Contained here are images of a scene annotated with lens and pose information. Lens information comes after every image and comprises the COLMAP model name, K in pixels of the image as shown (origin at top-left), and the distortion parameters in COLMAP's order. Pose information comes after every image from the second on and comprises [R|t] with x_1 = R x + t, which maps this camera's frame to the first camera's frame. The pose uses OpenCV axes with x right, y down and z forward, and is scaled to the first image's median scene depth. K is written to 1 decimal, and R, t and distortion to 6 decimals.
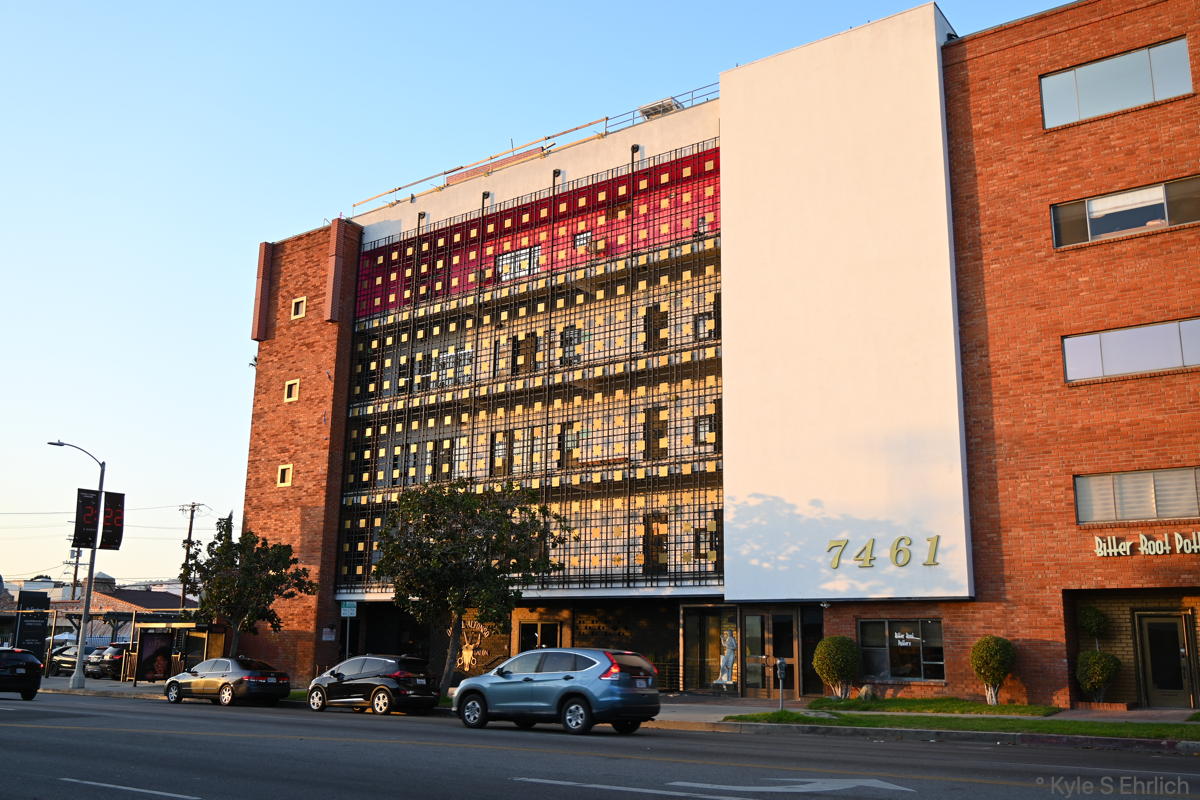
lens RADIAL K [[1074.7, 0, 603.2], [0, 1074.7, 397.6], [0, 0, 1]] dist [-0.021057, -0.002201]
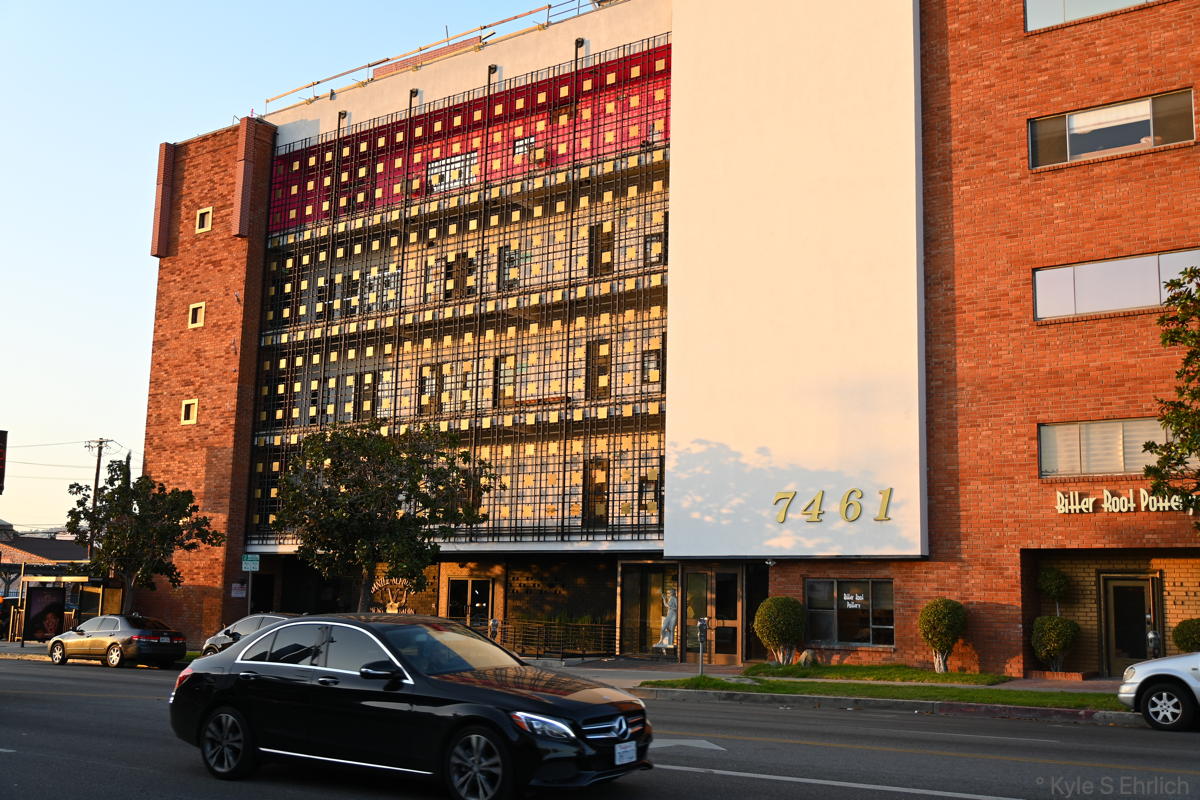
lens RADIAL K [[1275.4, 0, 602.9], [0, 1275.4, 398.1], [0, 0, 1]] dist [-0.003973, -0.021862]
pose [[0.999963, 0.008553, -0.000227, 0.049310], [-0.008520, 0.997836, 0.065196, -0.011147], [0.000784, -0.065192, 0.997872, -0.050533]]
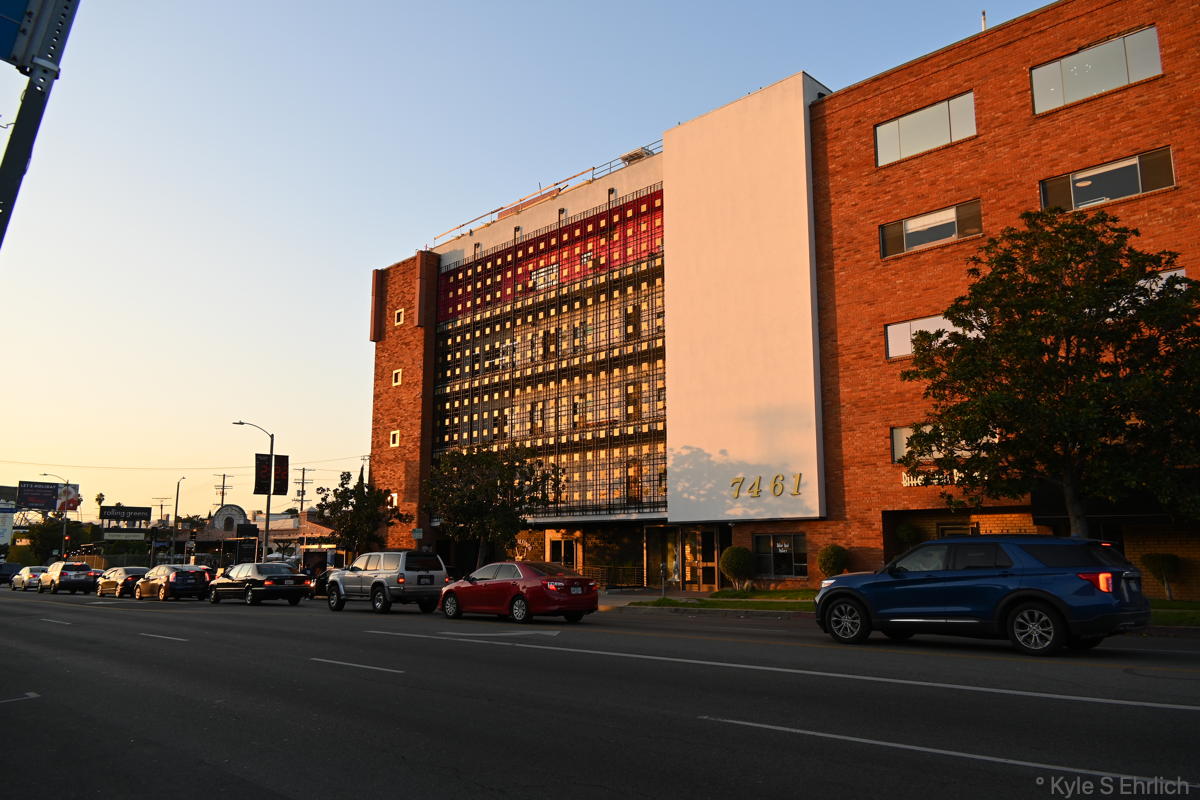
lens RADIAL K [[902.5, 0, 599.7], [0, 902.5, 400.0], [0, 0, 1]] dist [-0.006348, 0.027021]
pose [[0.986507, -0.042388, -0.158136, 0.176450], [0.051138, 0.997354, 0.051678, -0.028228], [0.155527, -0.059067, 0.986064, -0.130840]]
